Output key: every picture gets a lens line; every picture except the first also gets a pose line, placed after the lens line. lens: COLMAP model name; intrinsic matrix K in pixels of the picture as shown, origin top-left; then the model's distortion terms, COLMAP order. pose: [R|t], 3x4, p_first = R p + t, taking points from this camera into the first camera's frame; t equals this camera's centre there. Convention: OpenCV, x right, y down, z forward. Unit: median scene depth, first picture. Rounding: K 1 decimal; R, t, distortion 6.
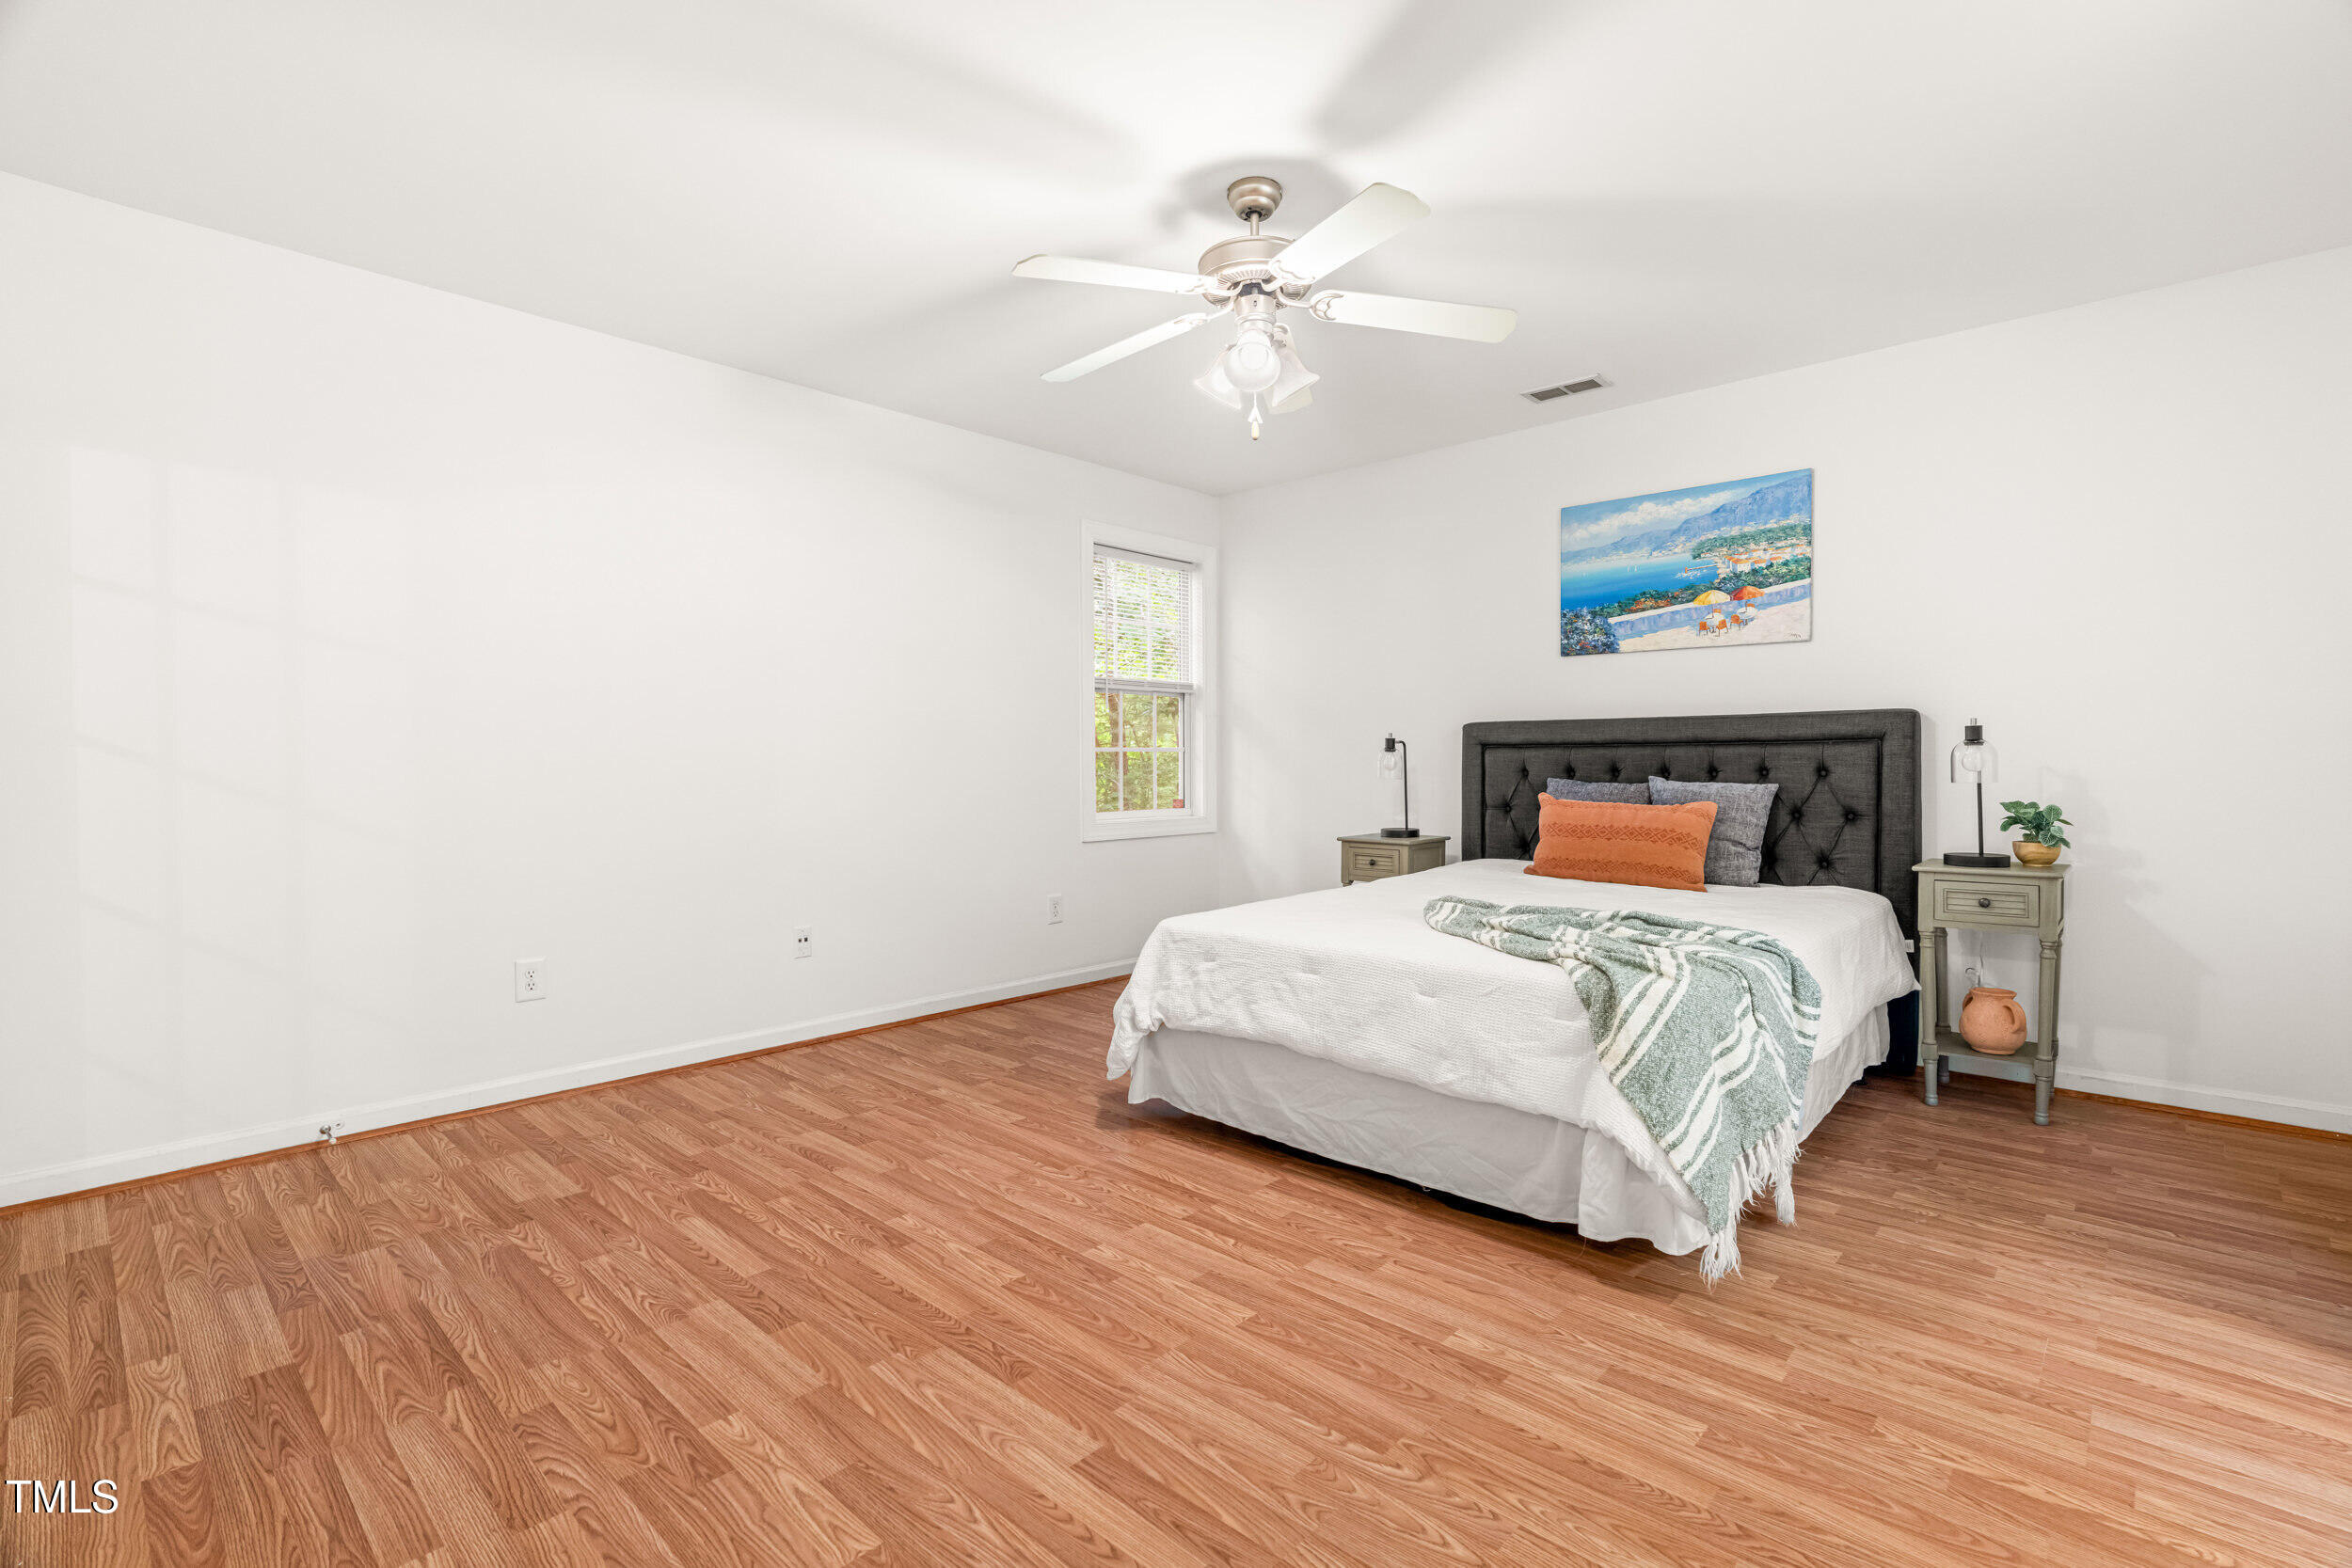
lens RADIAL K [[1084.3, 0, 1198.5], [0, 1084.3, 789.9], [0, 0, 1]] dist [-0.009428, 0.002042]
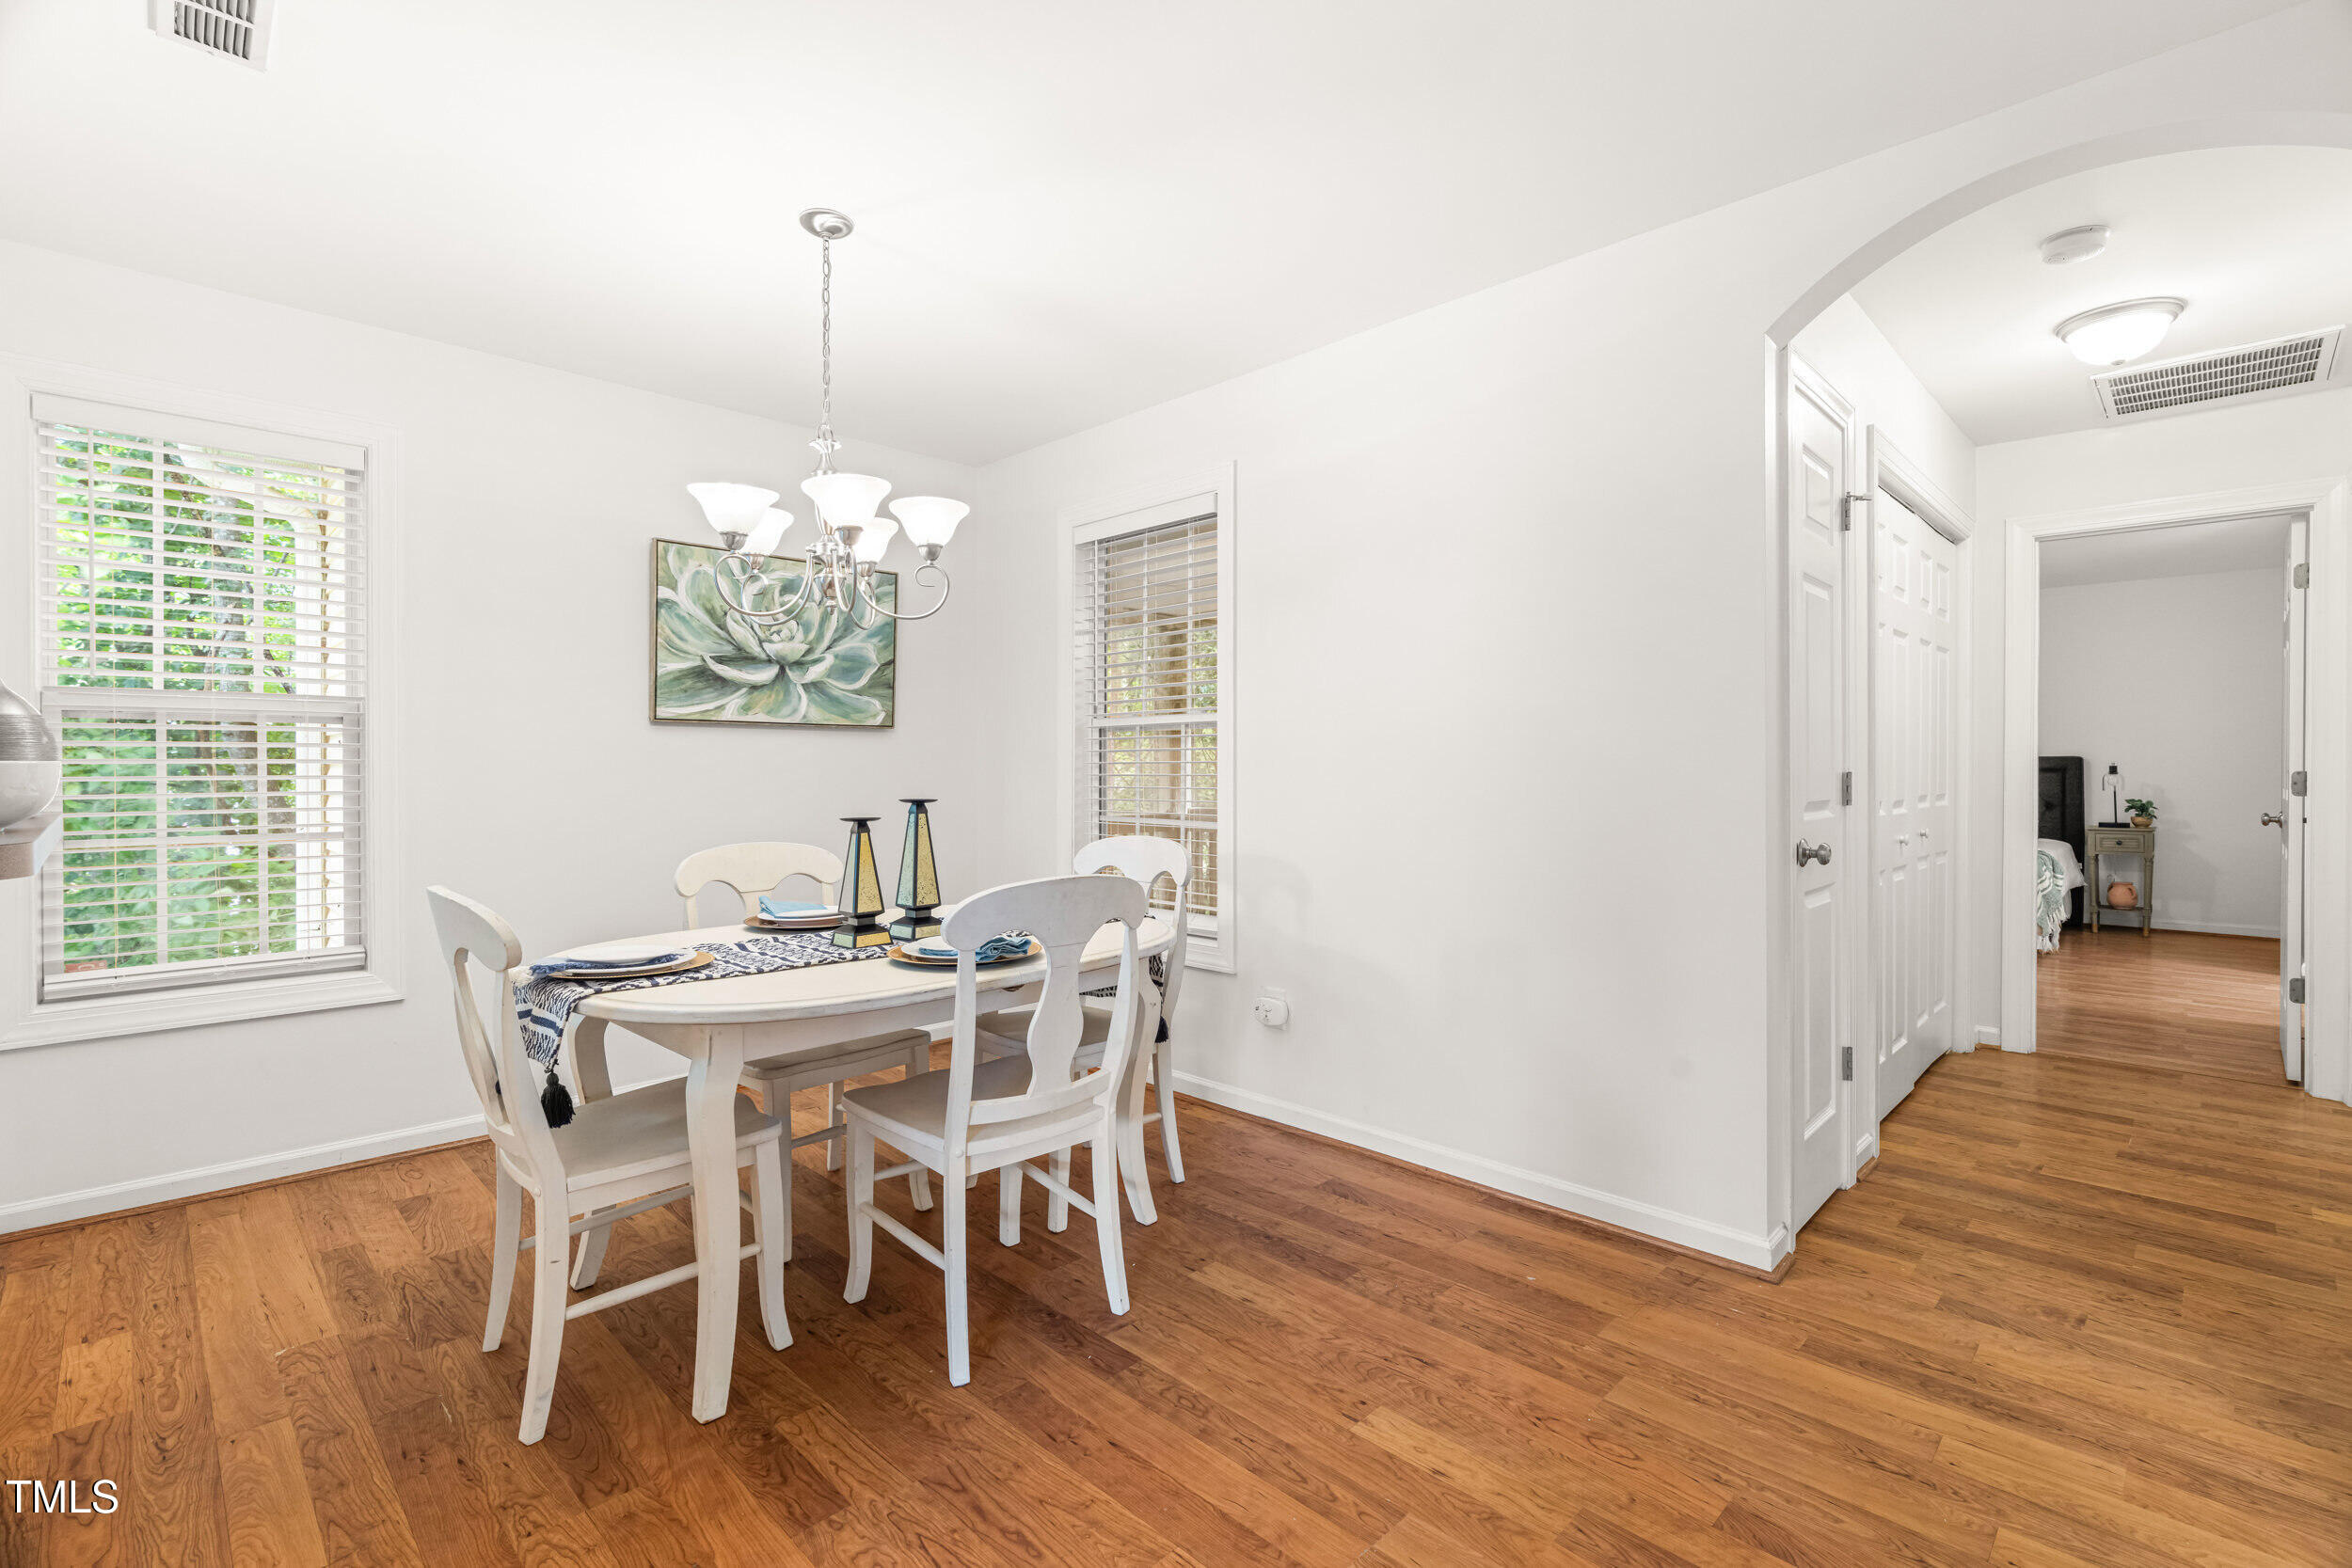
lens RADIAL K [[1084.3, 0, 1181.2], [0, 1084.3, 772.5], [0, 0, 1]] dist [-0.009428, 0.002042]
pose [[0.998791, 0.003519, -0.049039, -0.910686], [-0.004376, 0.999839, -0.017375, 0.002227], [0.048970, 0.017568, 0.998646, -1.100051]]
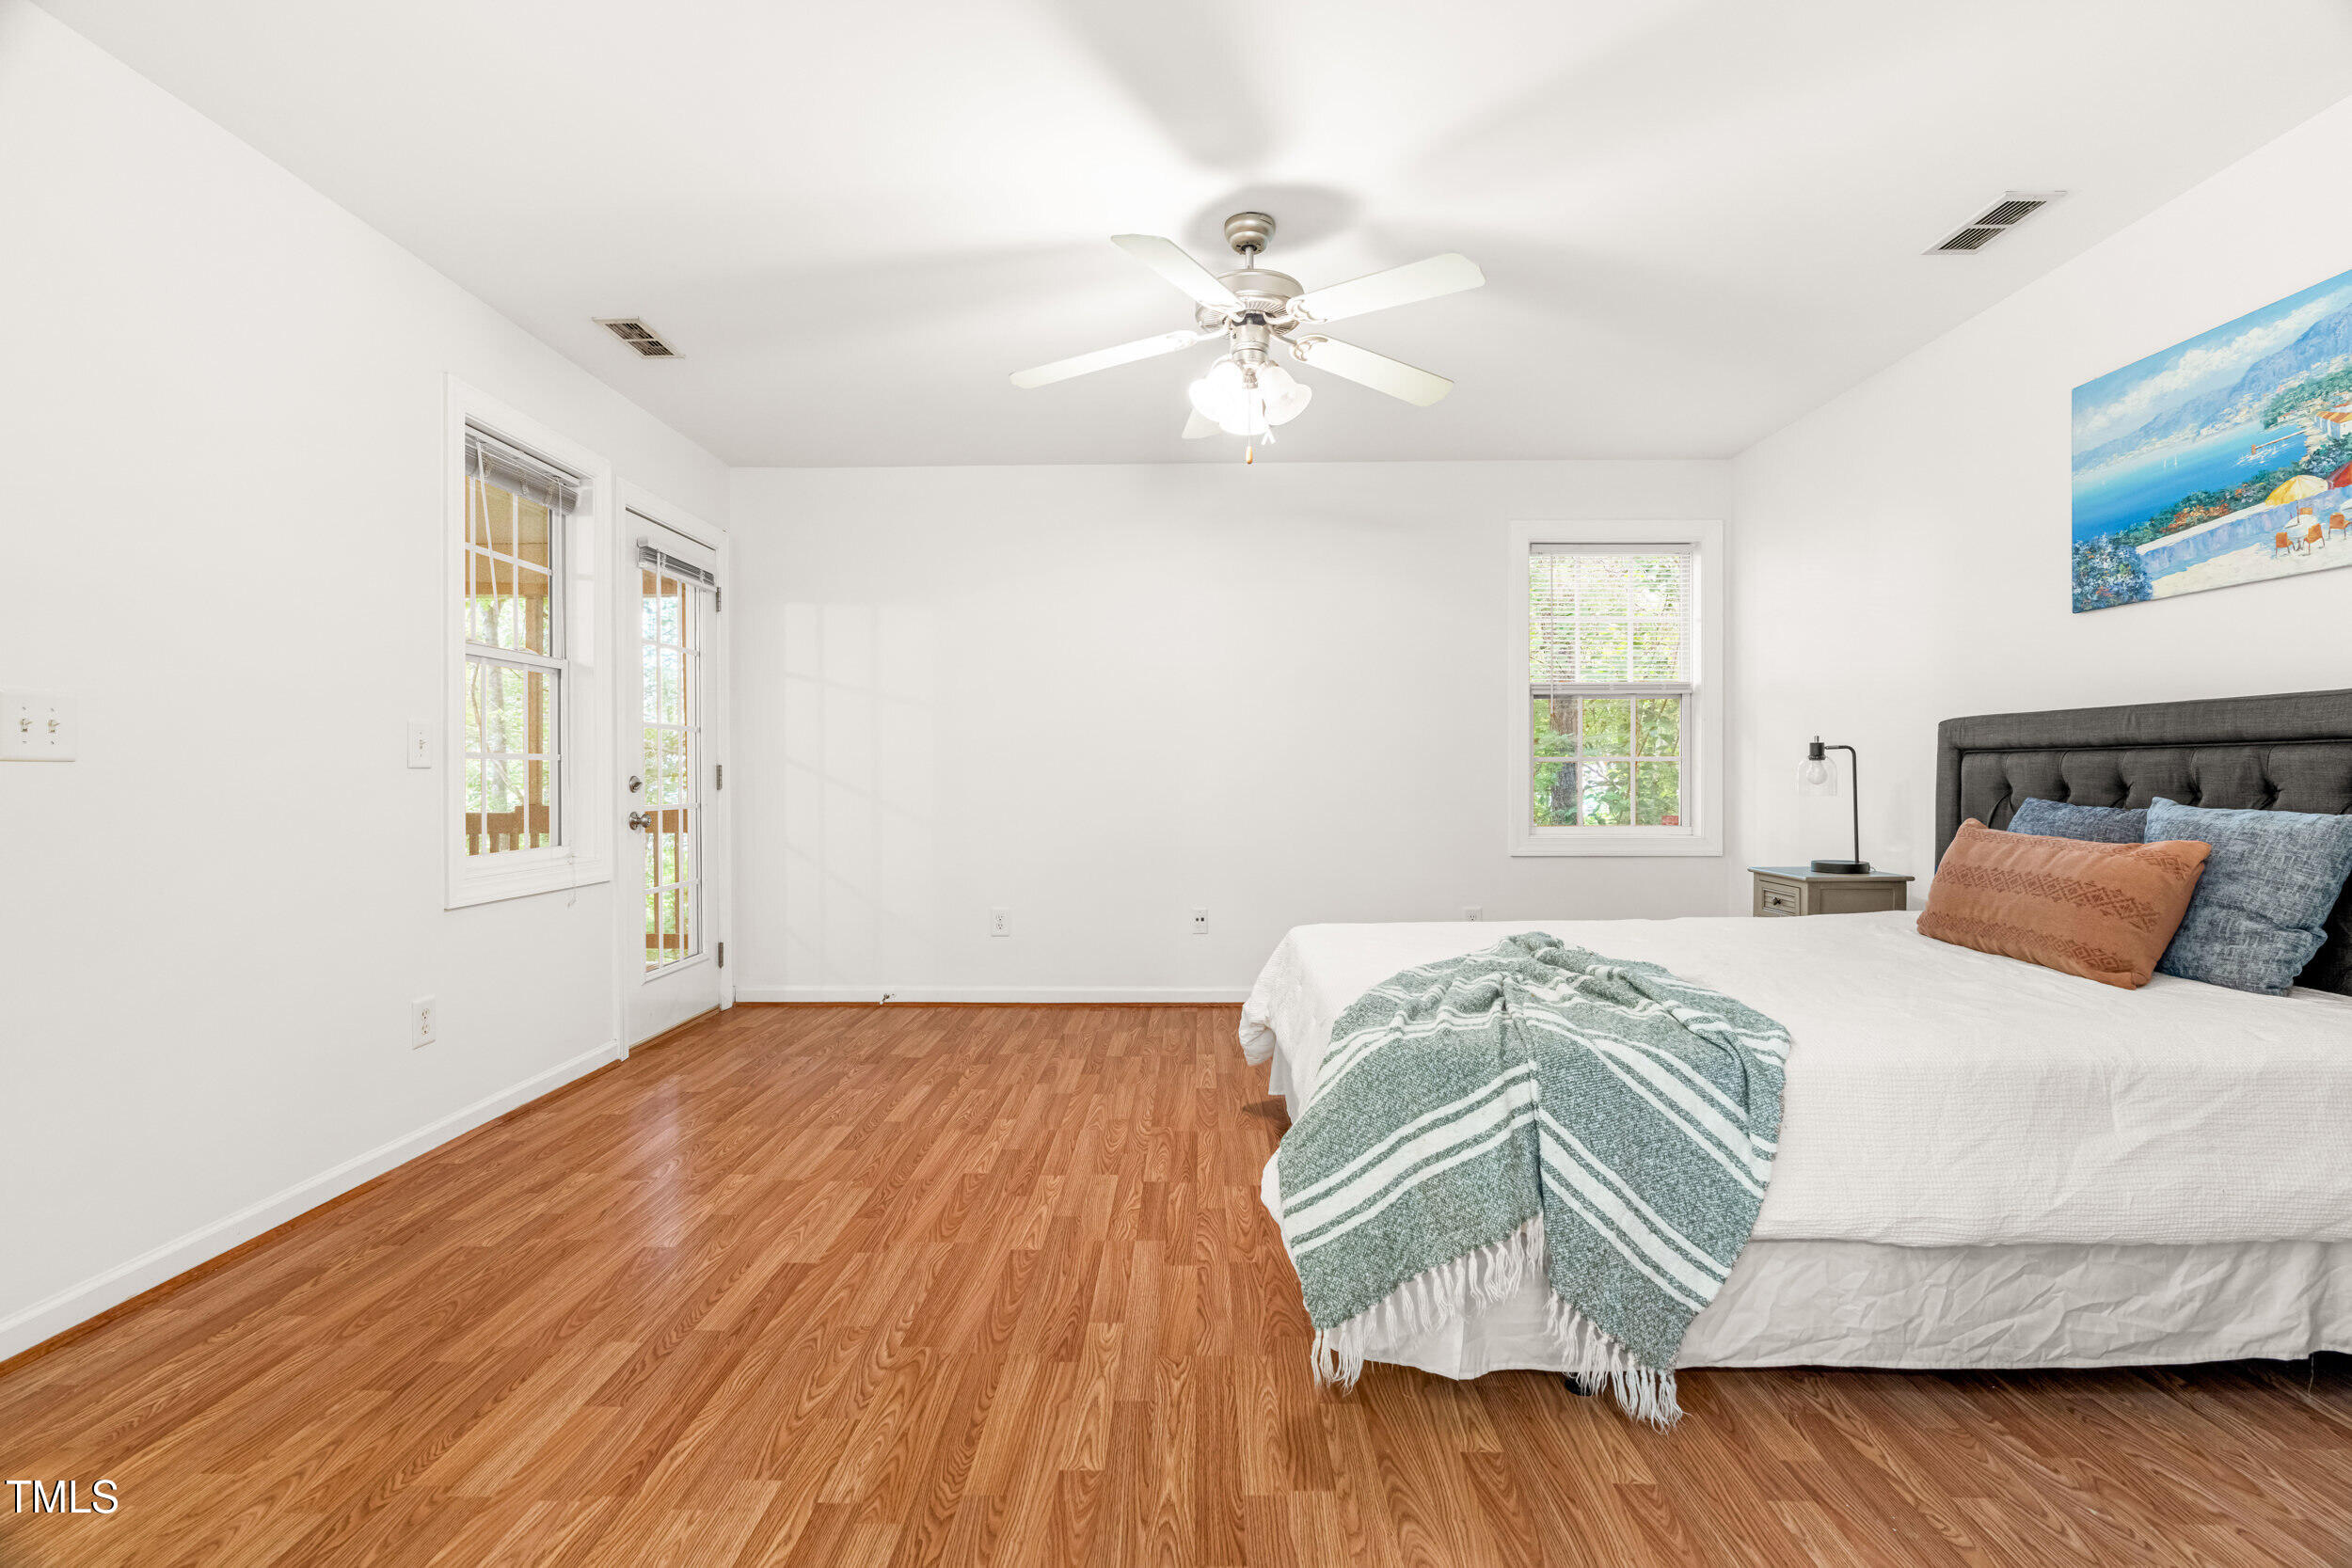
lens RADIAL K [[1084.3, 0, 1168.2], [0, 1084.3, 790.9], [0, 0, 1]] dist [-0.009428, 0.002042]
pose [[0.652608, 0.013622, -0.757573, 0.541225], [-0.019580, 0.999808, 0.001111, -0.006344], [0.757443, 0.014108, 0.652749, 0.180976]]
